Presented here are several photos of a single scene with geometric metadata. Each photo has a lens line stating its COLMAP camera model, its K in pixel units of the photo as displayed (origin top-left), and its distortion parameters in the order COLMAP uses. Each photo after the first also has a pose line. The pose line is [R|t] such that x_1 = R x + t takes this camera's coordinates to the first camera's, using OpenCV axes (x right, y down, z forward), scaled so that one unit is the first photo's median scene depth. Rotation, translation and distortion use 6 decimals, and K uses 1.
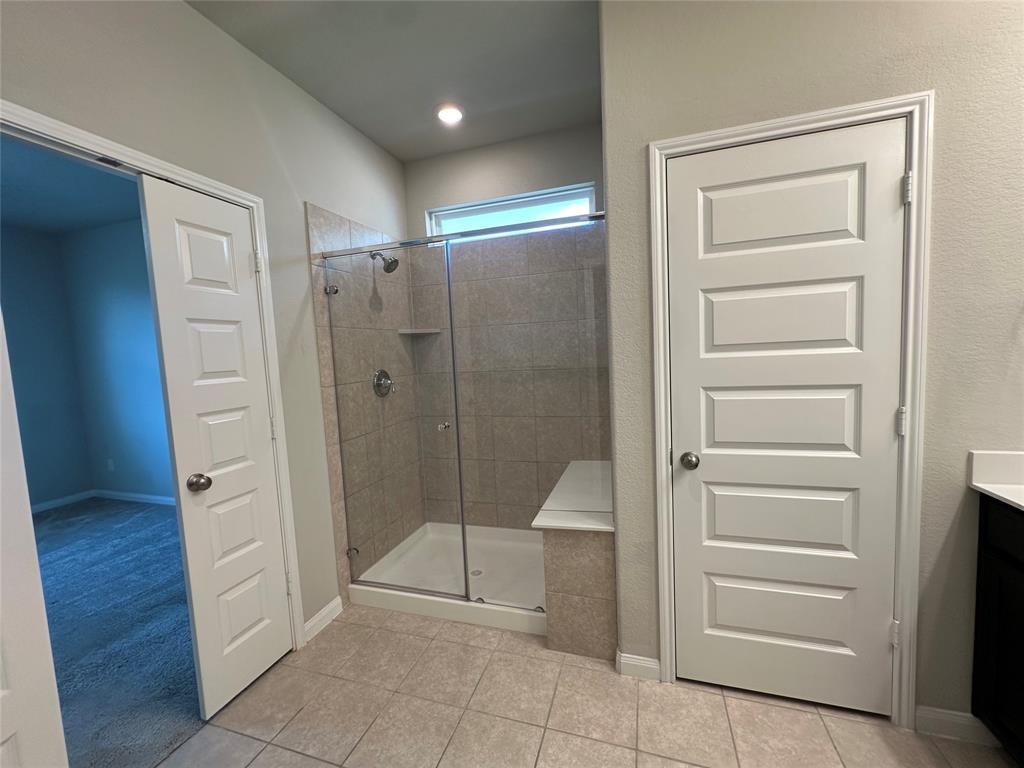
lens RADIAL K [[409.6, 0, 511.7], [0, 409.6, 384.6], [0, 0, 1]] dist [-0.011673, 0.002816]
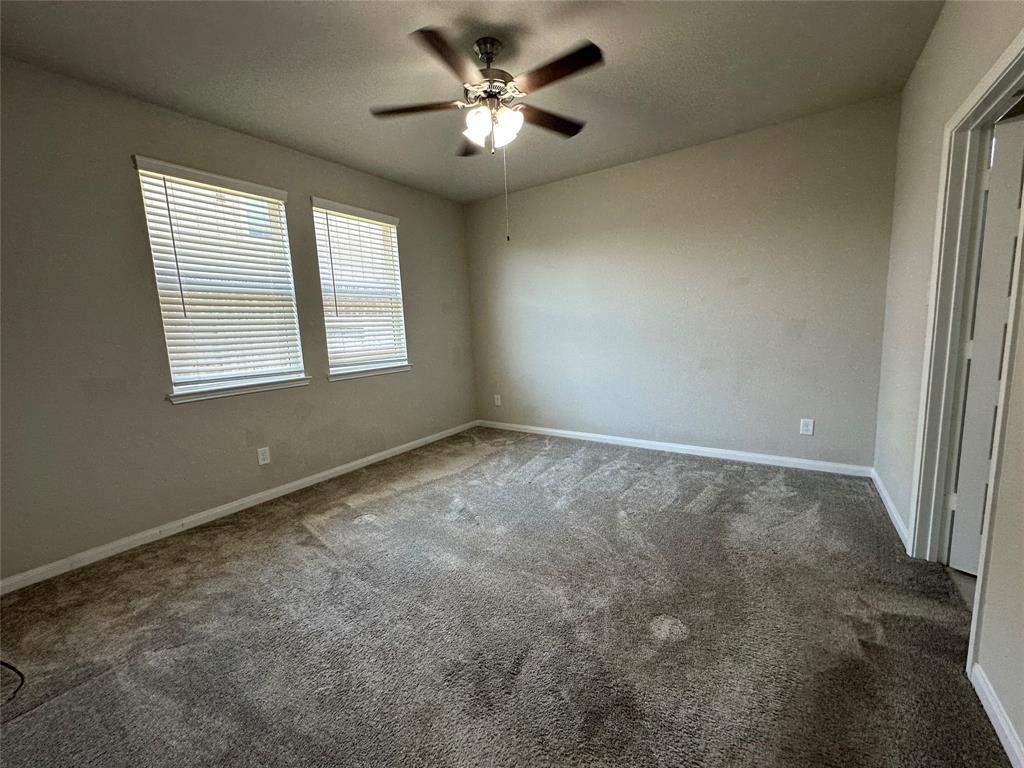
lens RADIAL K [[409.6, 0, 513.2], [0, 409.6, 386.4], [0, 0, 1]] dist [-0.011673, 0.002816]
pose [[0.959557, 0.047123, -0.277544, -3.455415], [-0.028511, 0.997089, 0.070718, 0.413102], [0.280068, -0.059945, 0.958107, -0.704105]]
